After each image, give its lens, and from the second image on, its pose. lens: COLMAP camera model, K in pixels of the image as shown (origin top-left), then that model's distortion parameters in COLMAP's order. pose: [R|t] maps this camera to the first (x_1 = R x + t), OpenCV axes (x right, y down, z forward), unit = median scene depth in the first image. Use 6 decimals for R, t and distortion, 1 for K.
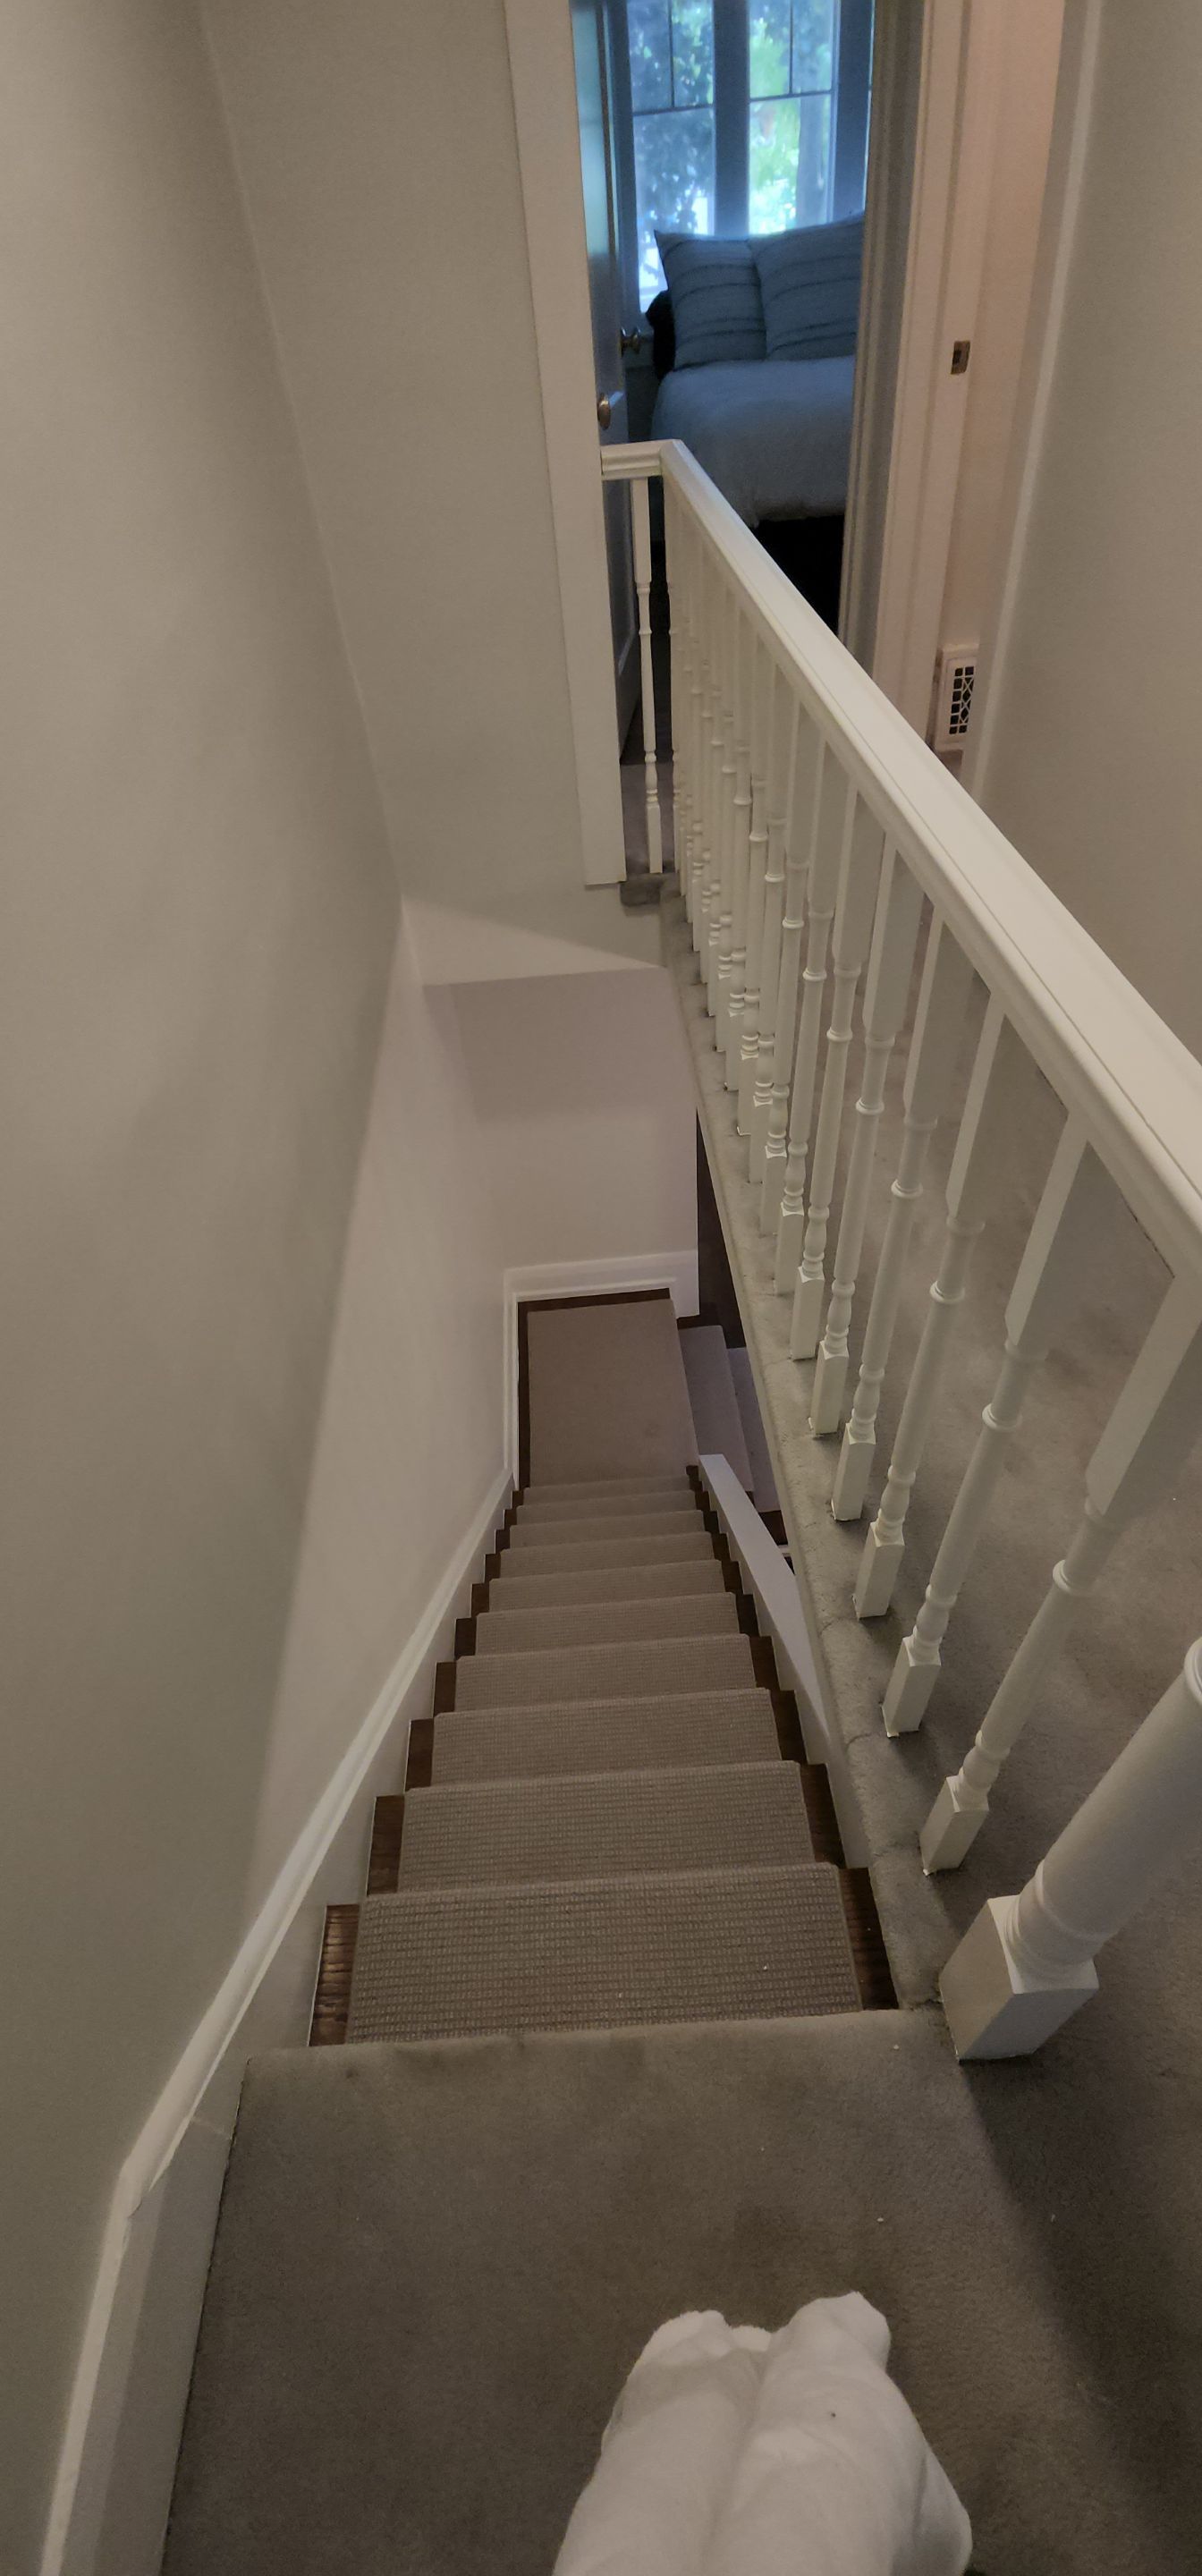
lens RADIAL K [[1081.9, 0, 584.0], [0, 1081.9, 1298.4], [0, 0, 1]] dist [0.010199, -0.008565]
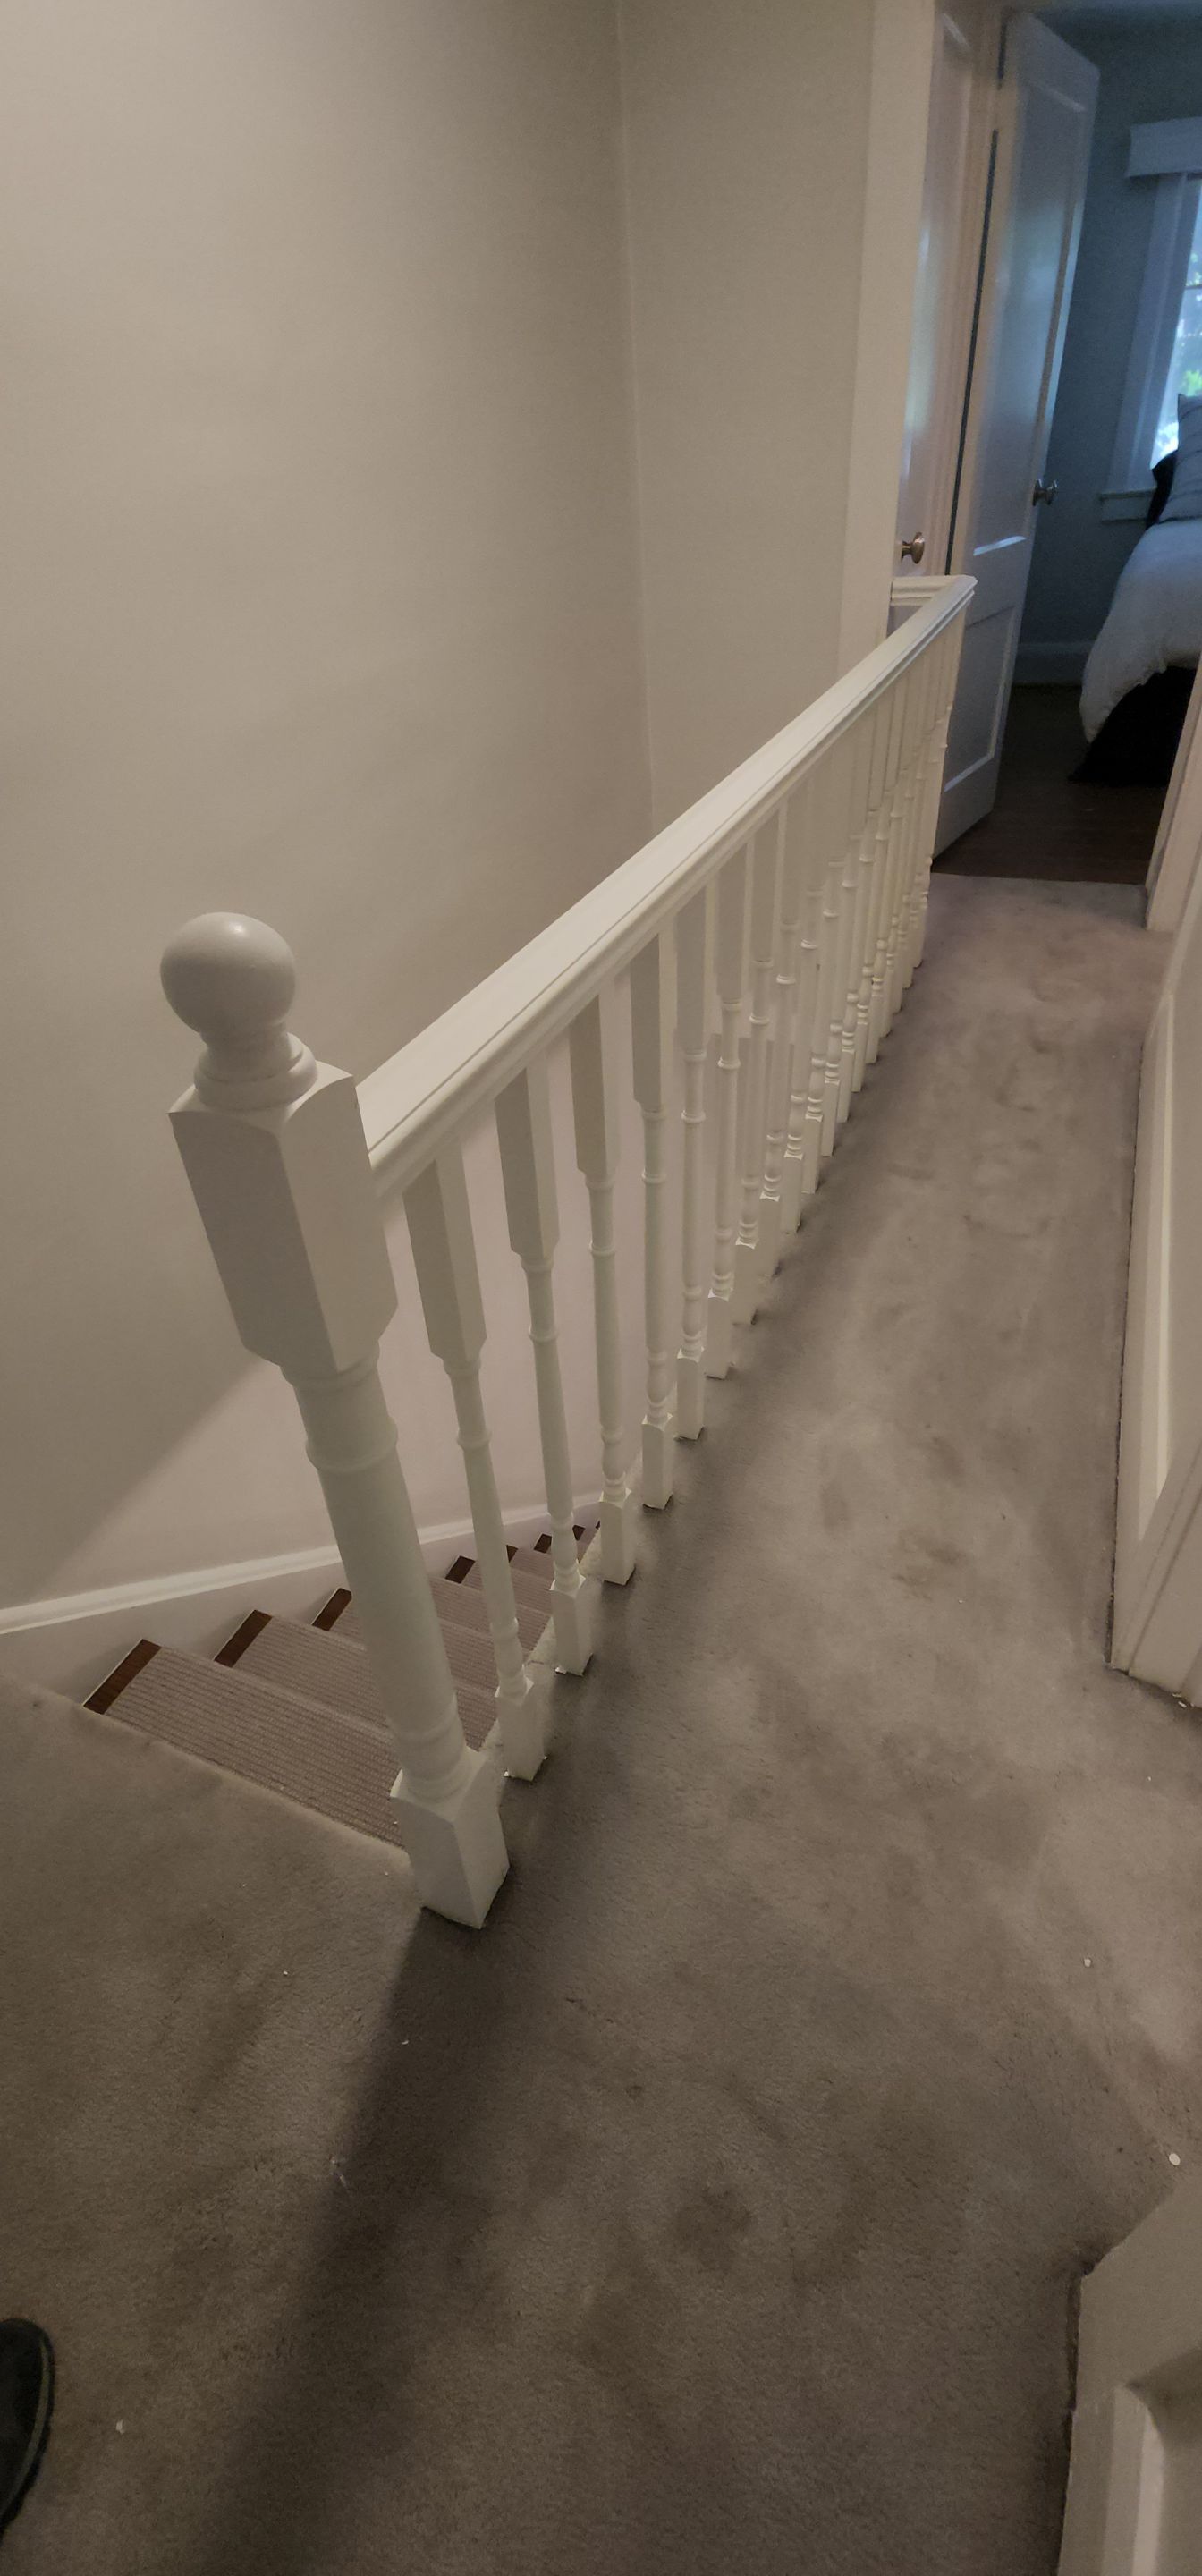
lens RADIAL K [[1081.9, 0, 587.1], [0, 1081.9, 1293.3], [0, 0, 1]] dist [0.010199, -0.008565]
pose [[0.899580, 0.288694, -0.327737, 0.332672], [-0.314076, 0.949039, -0.026102, 0.035065], [0.303499, 0.126415, 0.944409, -0.047428]]
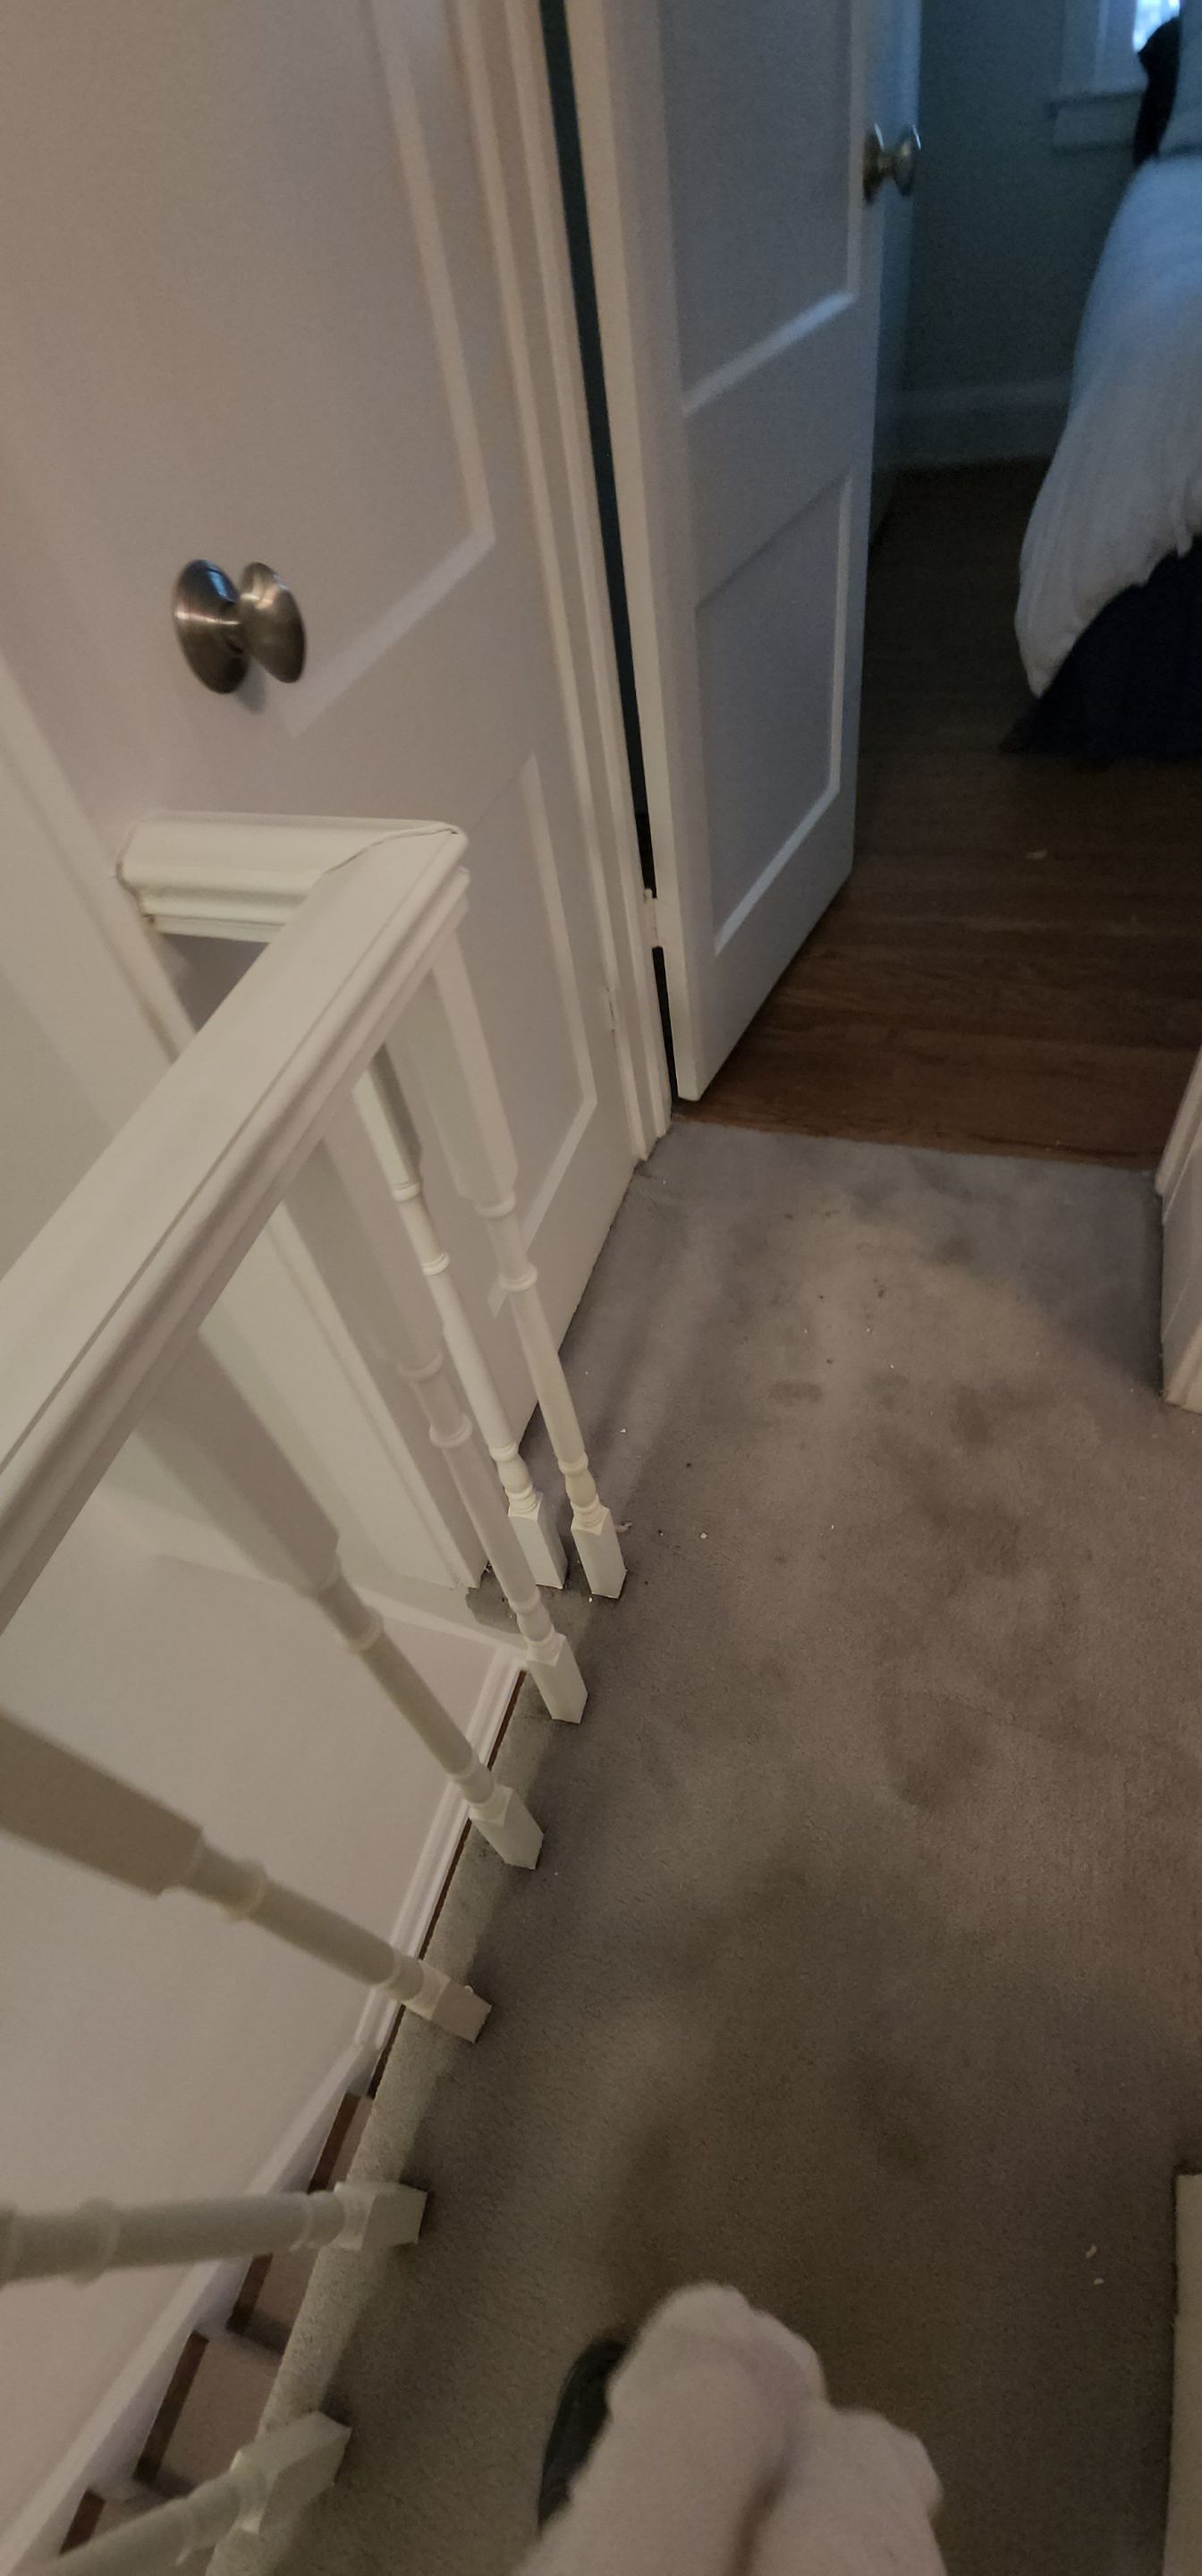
lens RADIAL K [[1081.9, 0, 592.6], [0, 1081.9, 1312.5], [0, 0, 1]] dist [0.010199, -0.008565]
pose [[0.934270, 0.245478, -0.258613, 0.231731], [-0.206719, 0.963852, 0.168100, -0.806955], [0.290529, -0.103590, 0.951242, 0.847331]]
